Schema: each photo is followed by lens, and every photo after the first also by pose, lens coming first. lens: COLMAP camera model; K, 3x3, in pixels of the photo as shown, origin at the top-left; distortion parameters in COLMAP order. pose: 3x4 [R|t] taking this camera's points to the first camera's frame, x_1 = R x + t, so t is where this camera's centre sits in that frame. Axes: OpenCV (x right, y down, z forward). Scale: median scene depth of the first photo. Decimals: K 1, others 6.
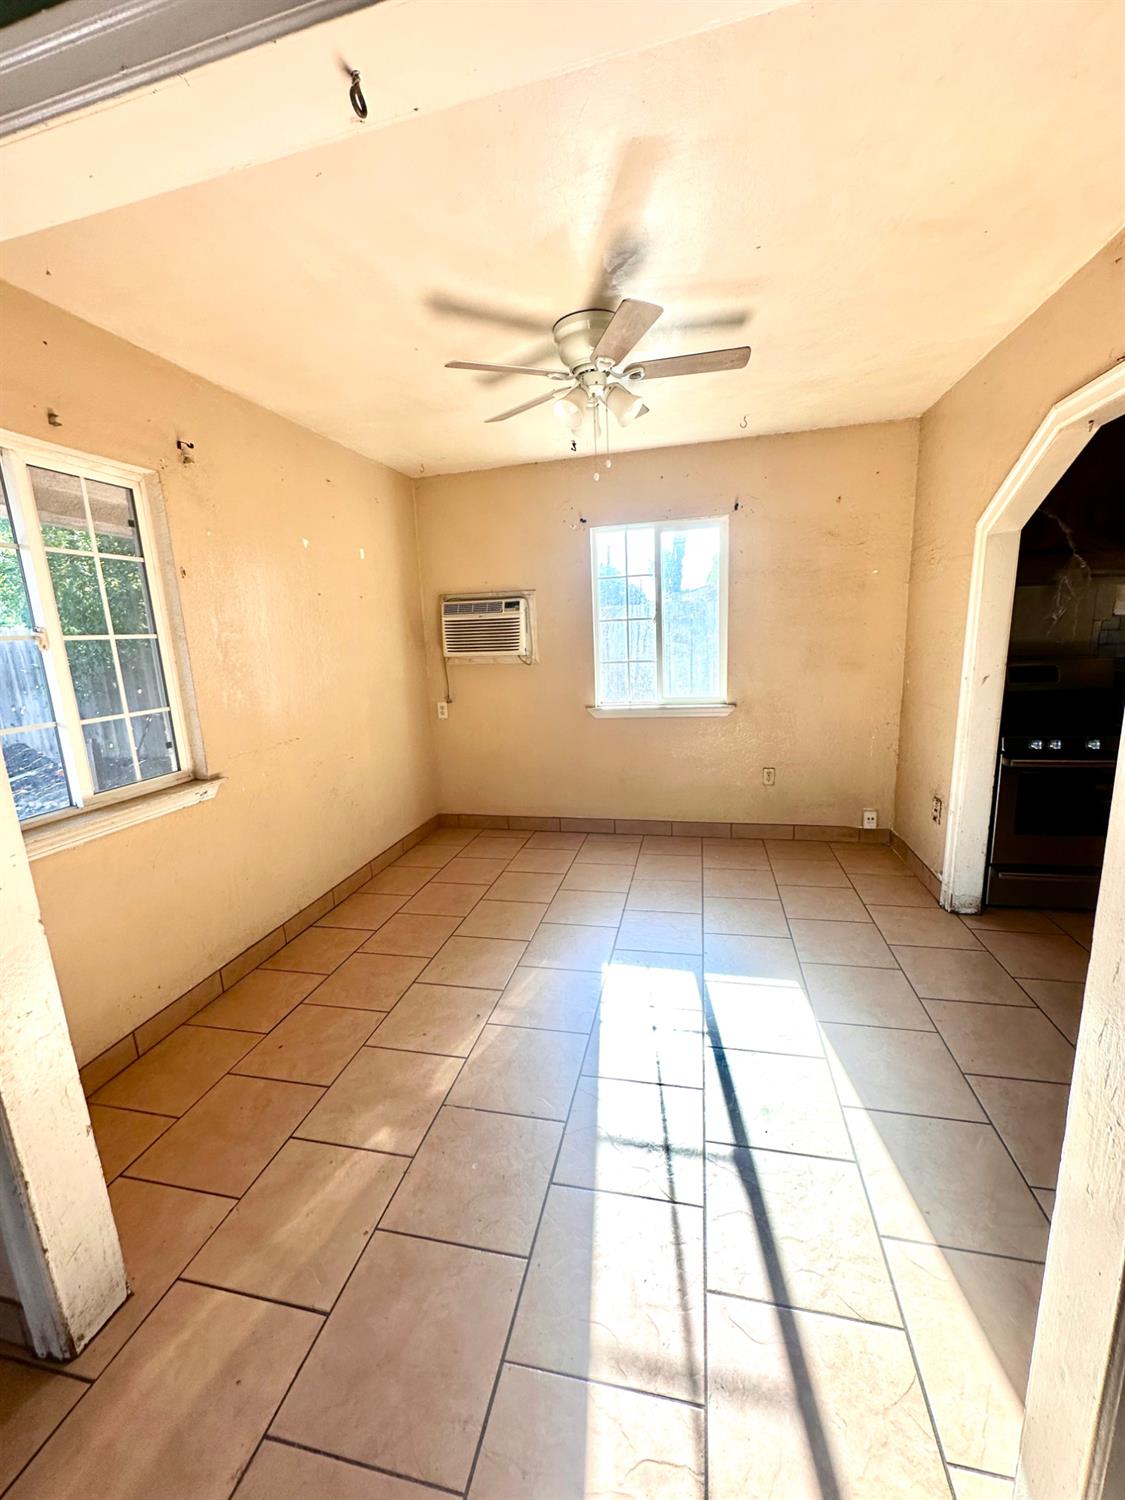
lens RADIAL K [[599.5, 0, 566.2], [0, 599.5, 751.4], [0, 0, 1]] dist [-0.002524, 0.000771]
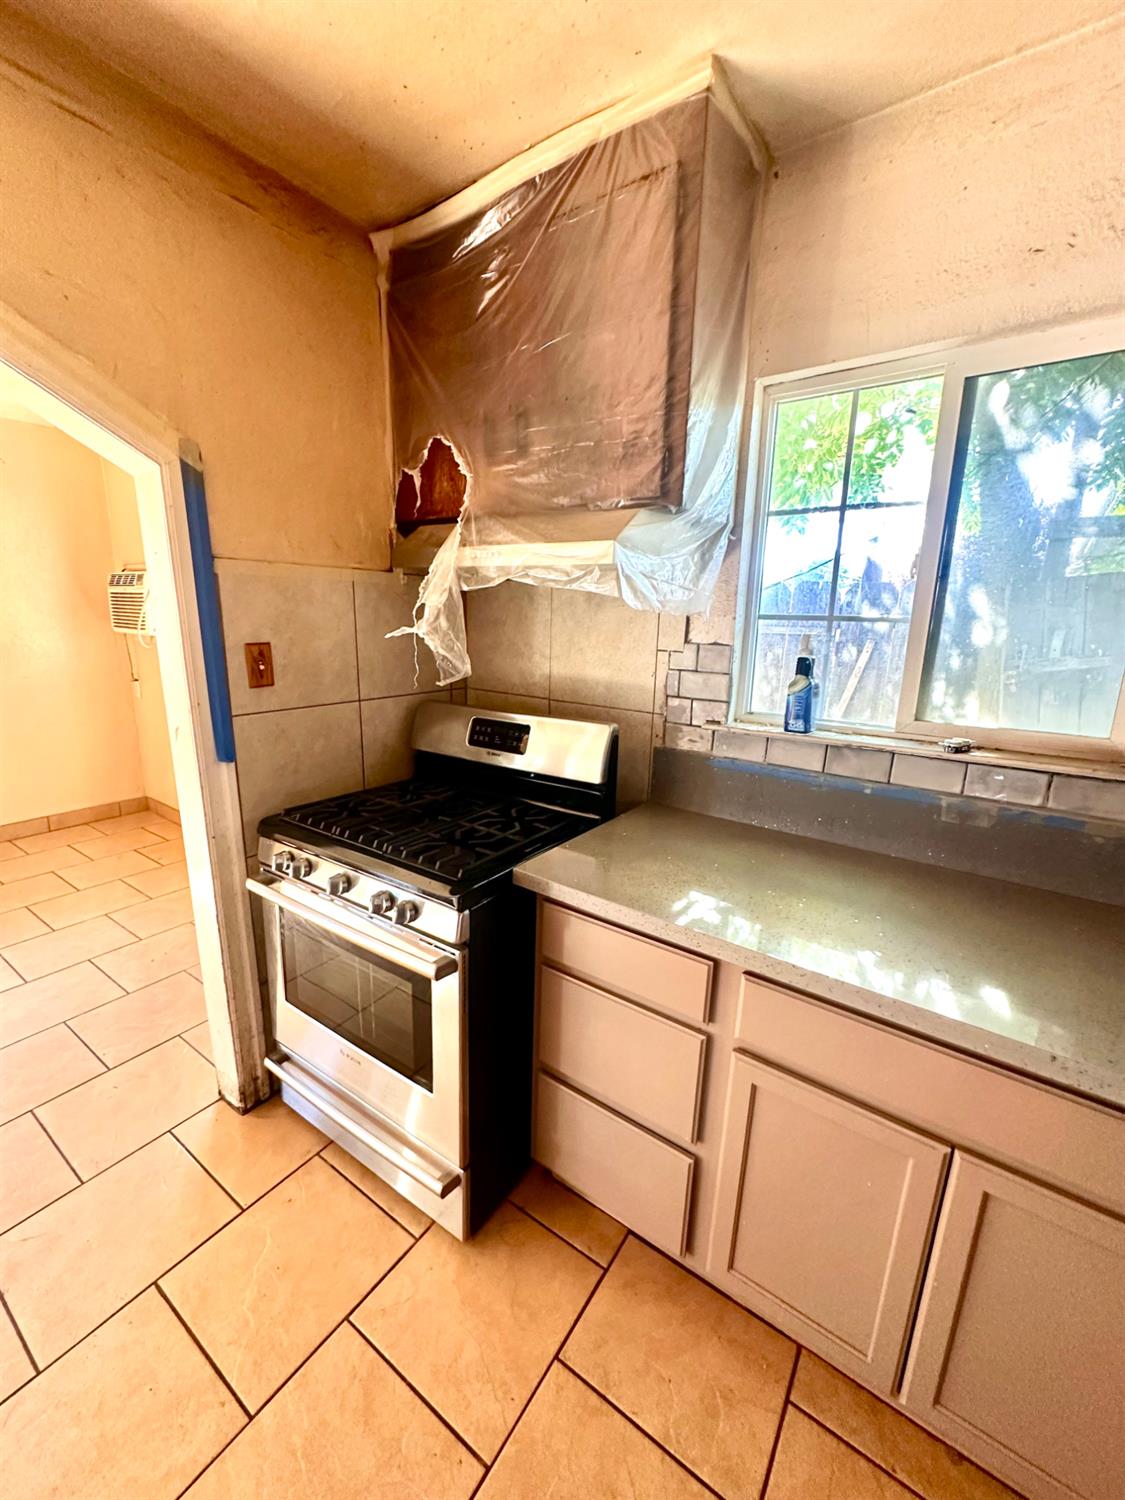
lens RADIAL K [[599.5, 0, 566.2], [0, 599.5, 751.4], [0, 0, 1]] dist [-0.002524, 0.000771]
pose [[0.926724, 0.151167, -0.343992, 0.822577], [-0.139566, 0.988489, 0.058396, -0.130592], [0.348860, -0.006108, 0.937155, 0.390741]]
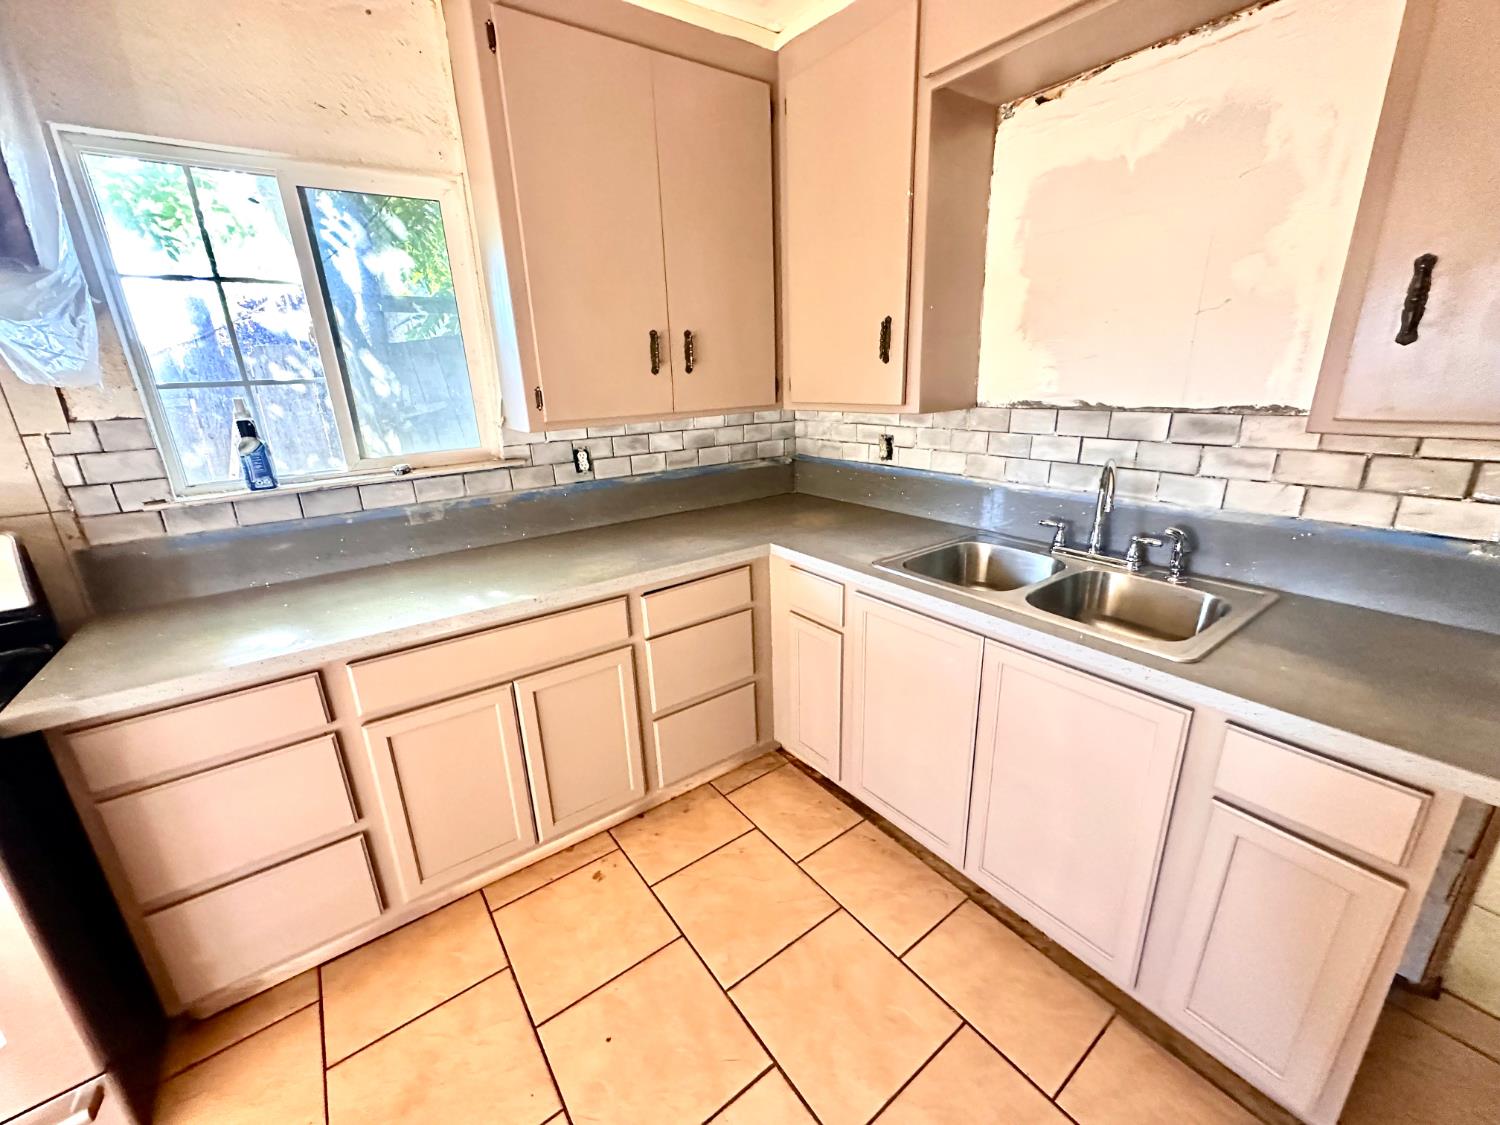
lens RADIAL K [[600.2, 0, 750.4], [0, 600.2, 560.2], [0, 0, 1]] dist [-0.002394, 0.000440]
pose [[0.652271, -0.204128, 0.729982, 0.730891], [0.152098, 0.978716, 0.137776, -0.098446], [-0.742569, 0.021162, 0.669435, 0.267748]]
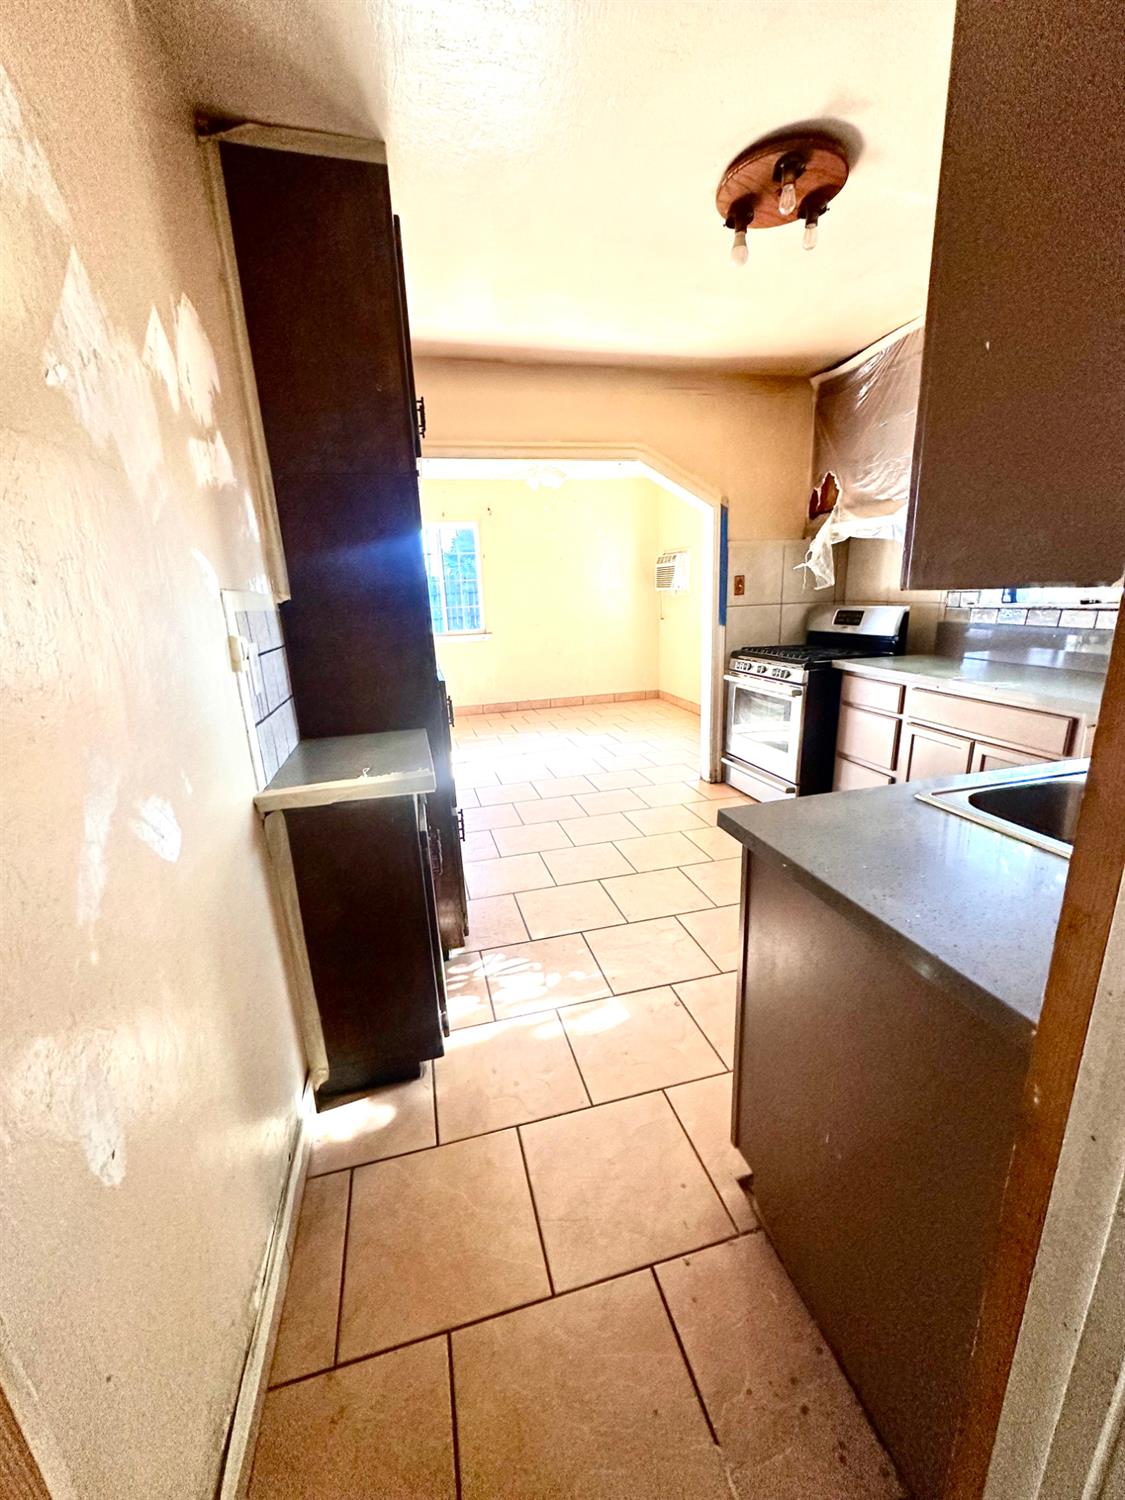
lens RADIAL K [[599.5, 0, 566.2], [0, 599.5, 751.4], [0, 0, 1]] dist [-0.002524, 0.000771]
pose [[0.463512, 0.258966, -0.847404, 1.225363], [-0.157391, 0.965194, 0.208873, -0.037828], [0.872000, 0.036558, 0.488138, 0.007893]]
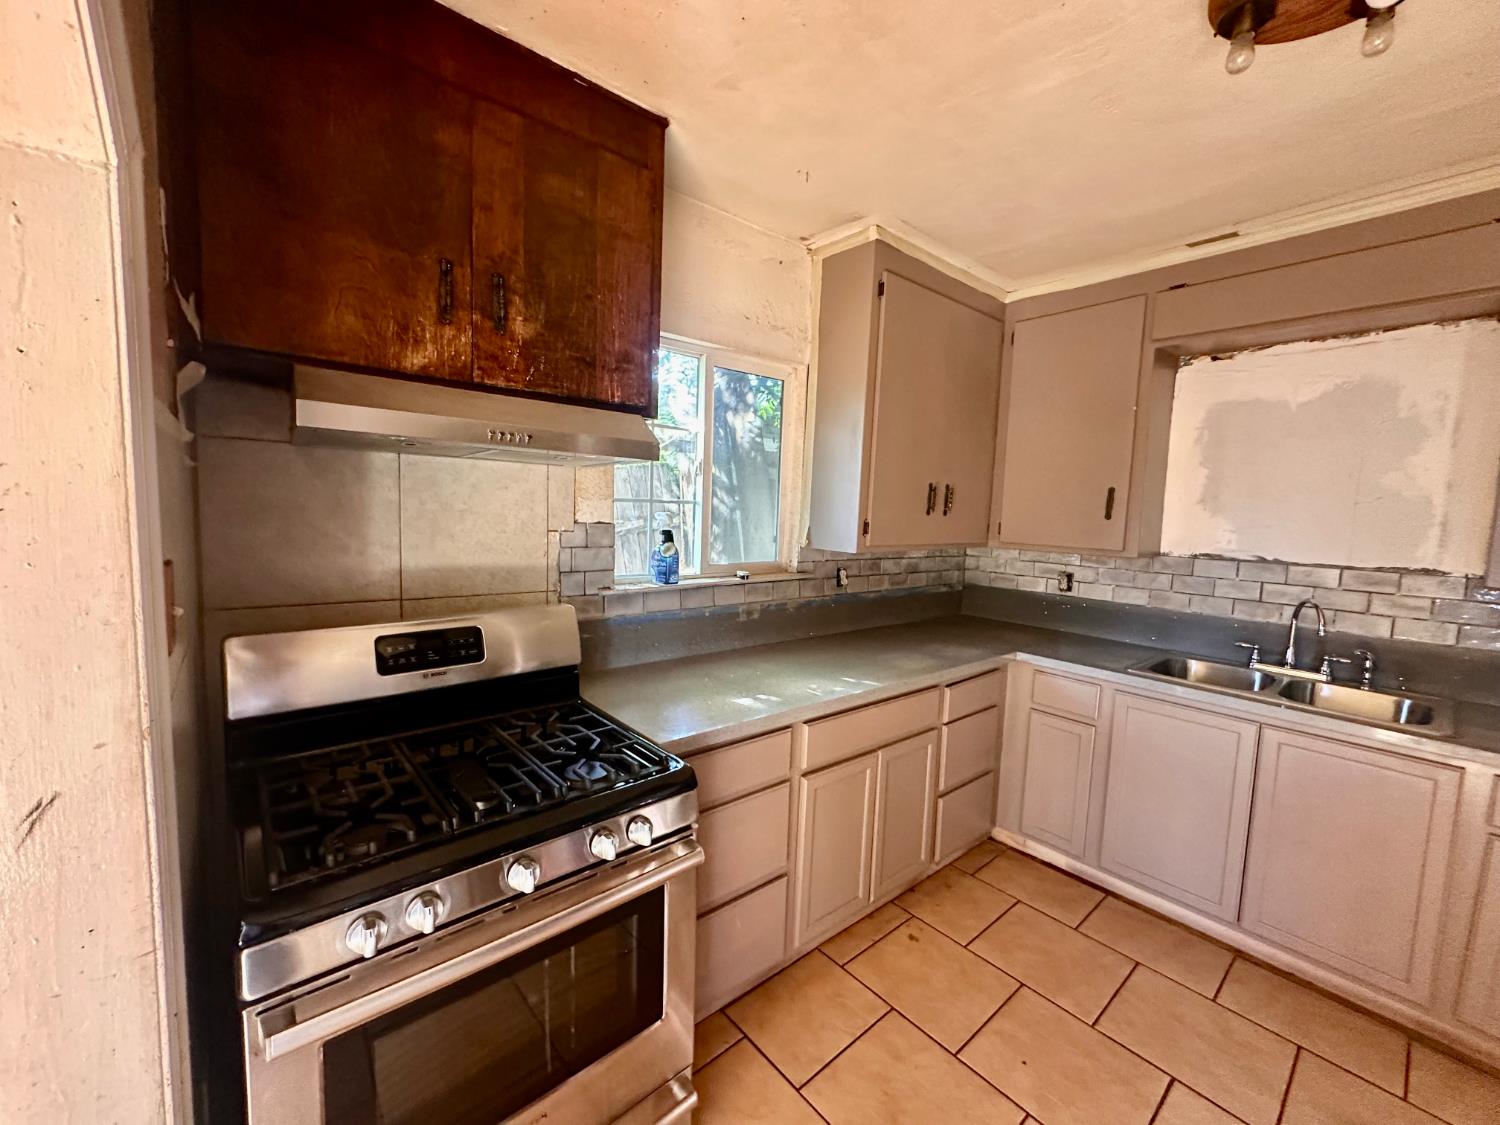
lens RADIAL K [[599.5, 0, 752.5], [0, 599.5, 560.6], [0, 0, 1]] dist [-0.002524, 0.000771]
pose [[0.590574, -0.005462, 0.806965, 0.447932], [0.094906, 0.993508, -0.062731, -0.121395], [-0.801383, 0.113633, 0.587258, 0.432308]]
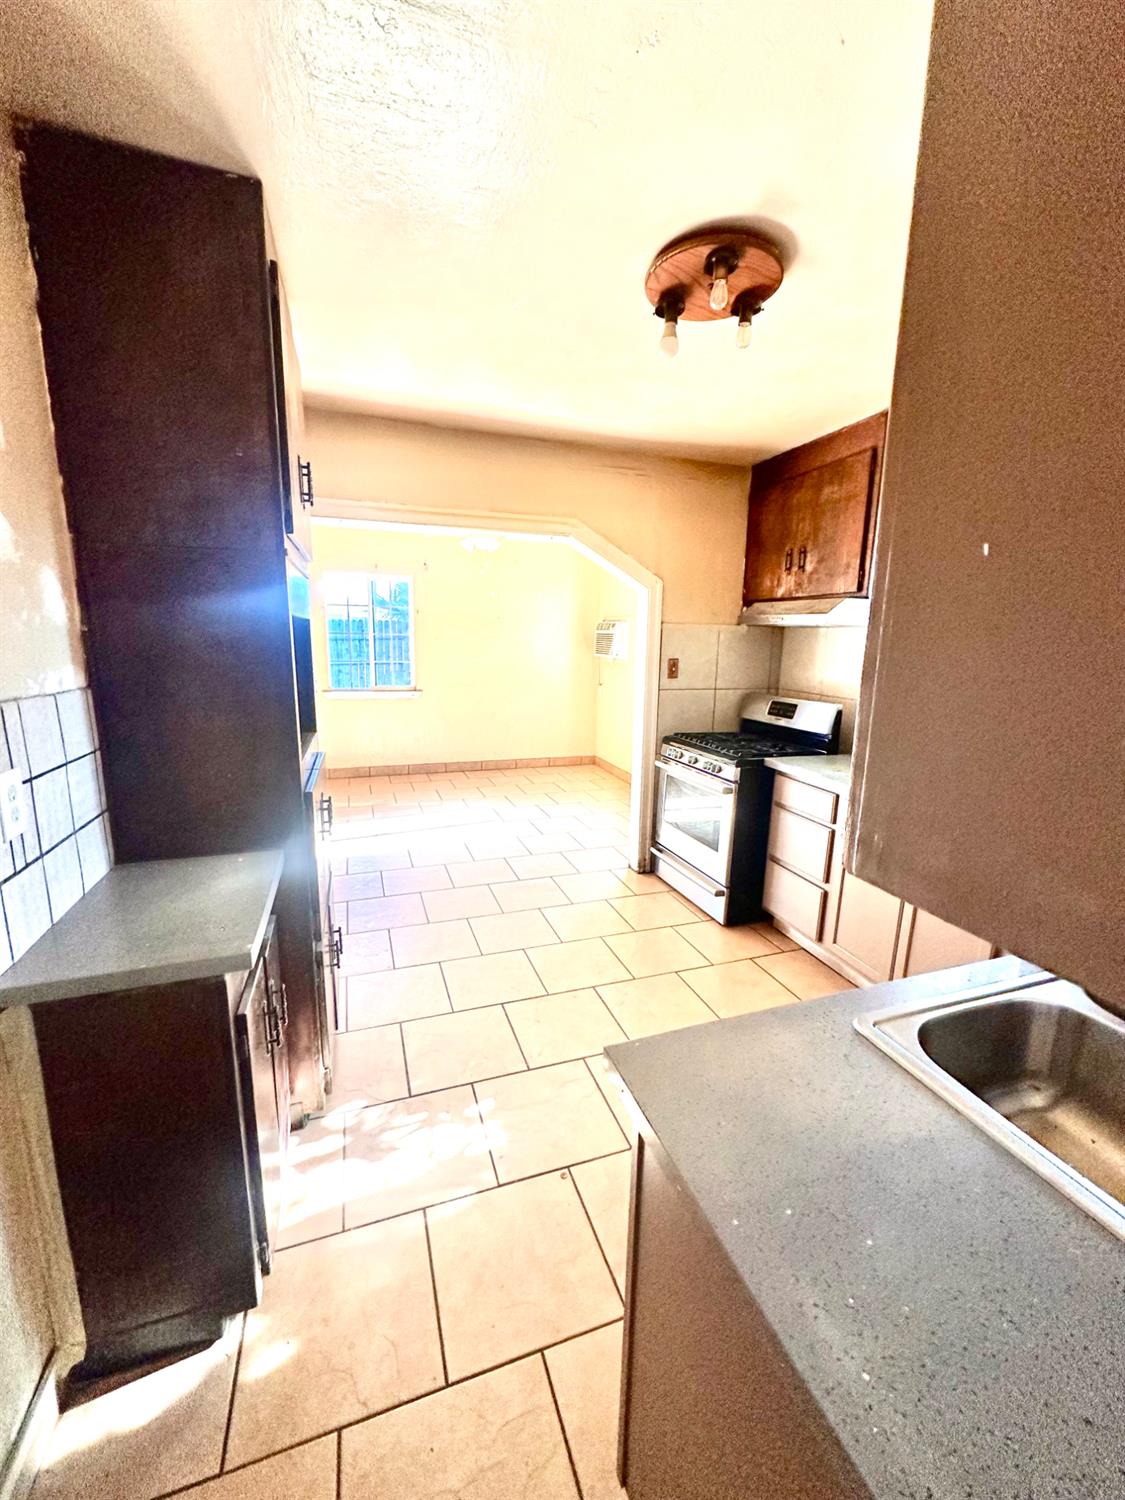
lens RADIAL K [[599.5, 0, 566.2], [0, 599.5, 751.4], [0, 0, 1]] dist [-0.002524, 0.000771]
pose [[0.530544, 0.216940, -0.819427, 1.168276], [-0.210932, 0.970076, 0.120255, -0.089109], [0.820994, 0.109043, 0.560427, 0.070105]]
